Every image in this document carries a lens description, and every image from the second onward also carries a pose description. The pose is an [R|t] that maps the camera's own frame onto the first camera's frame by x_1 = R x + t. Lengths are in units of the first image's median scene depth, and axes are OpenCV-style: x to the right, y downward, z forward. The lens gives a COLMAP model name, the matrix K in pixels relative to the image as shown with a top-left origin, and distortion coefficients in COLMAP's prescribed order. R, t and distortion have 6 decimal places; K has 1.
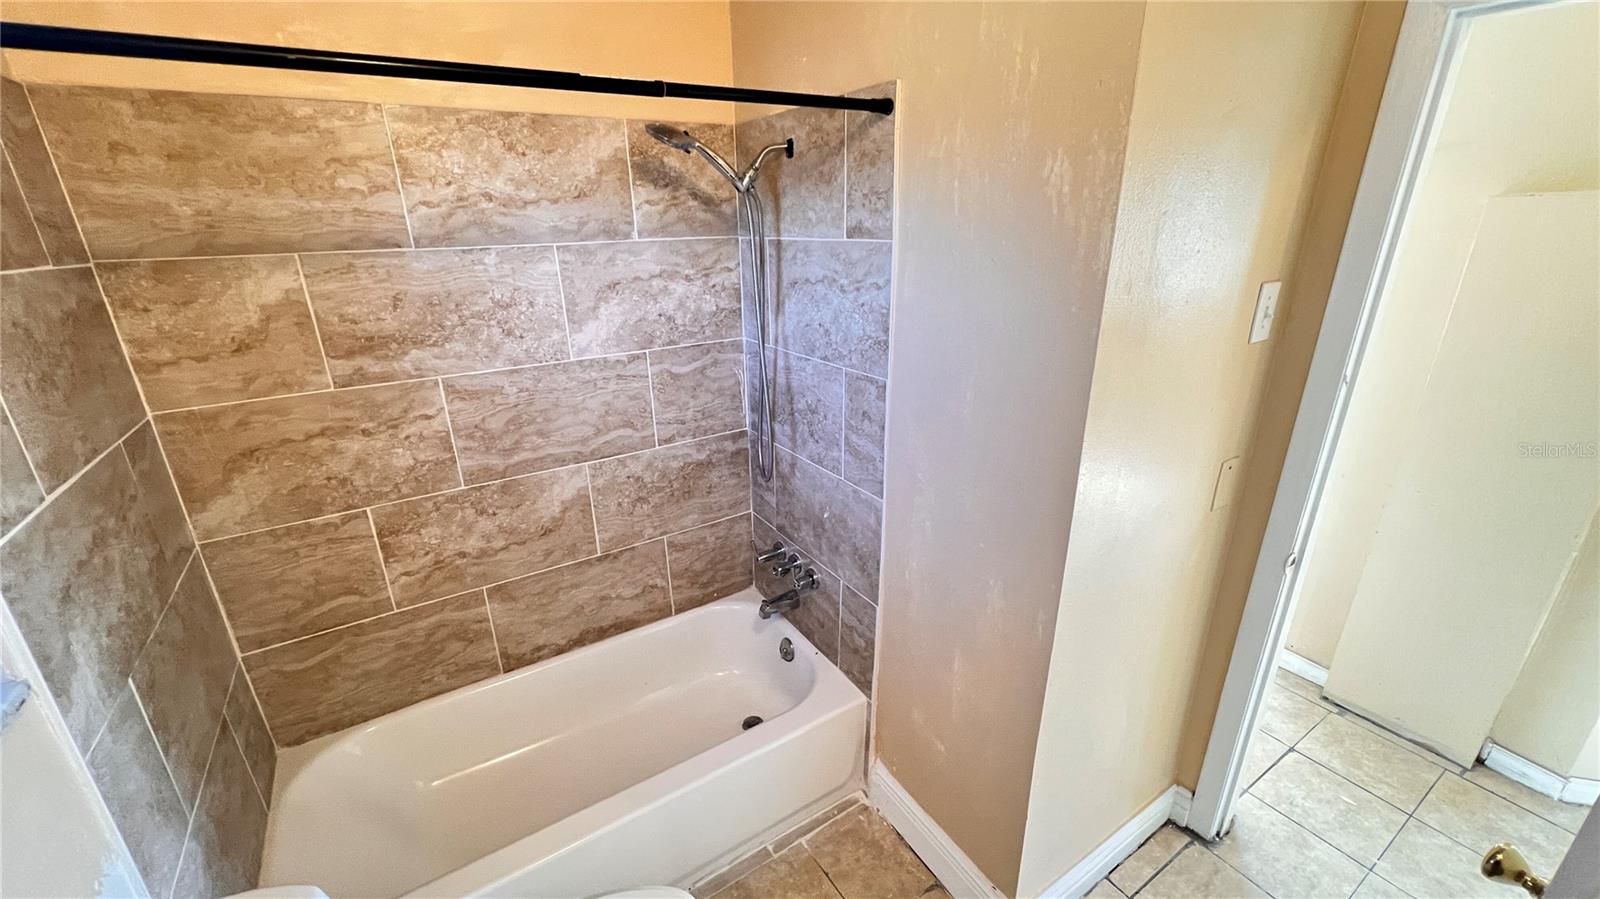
lens RADIAL K [[642.1, 0, 799.4], [0, 642.1, 452.9], [0, 0, 1]] dist [-0.001726, 0.000216]
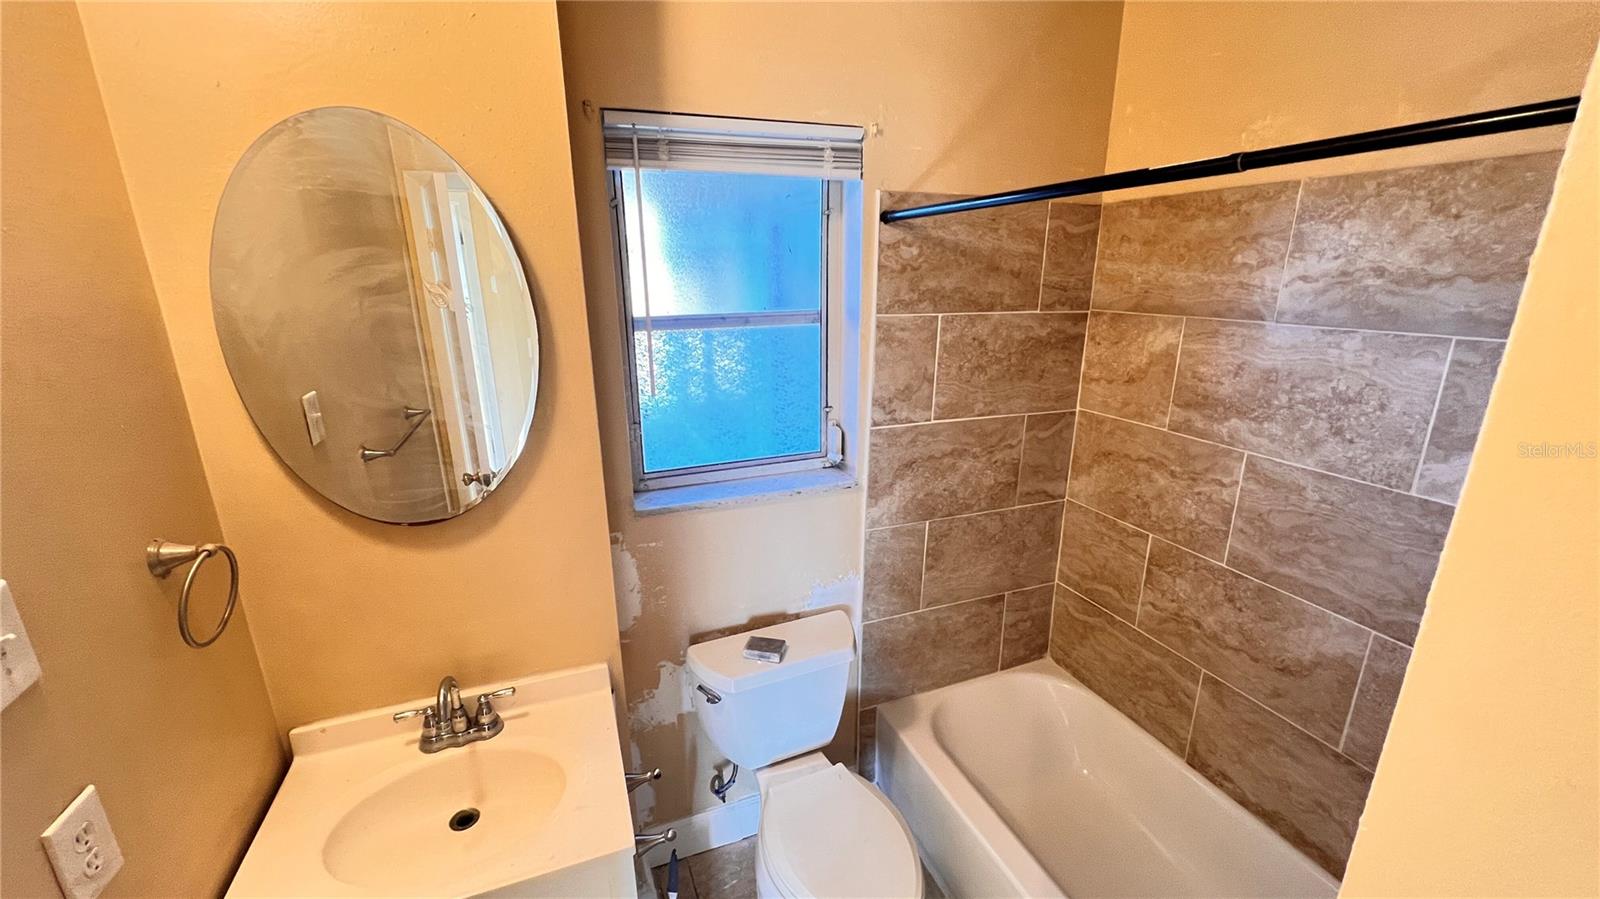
lens RADIAL K [[642.1, 0, 797.7], [0, 642.1, 451.7], [0, 0, 1]] dist [-0.001726, 0.000216]
pose [[-0.200857, 0.289186, -0.935964, 0.493276], [-0.330006, 0.879616, 0.342595, -0.233360], [0.922363, 0.377686, -0.081244, 0.471395]]
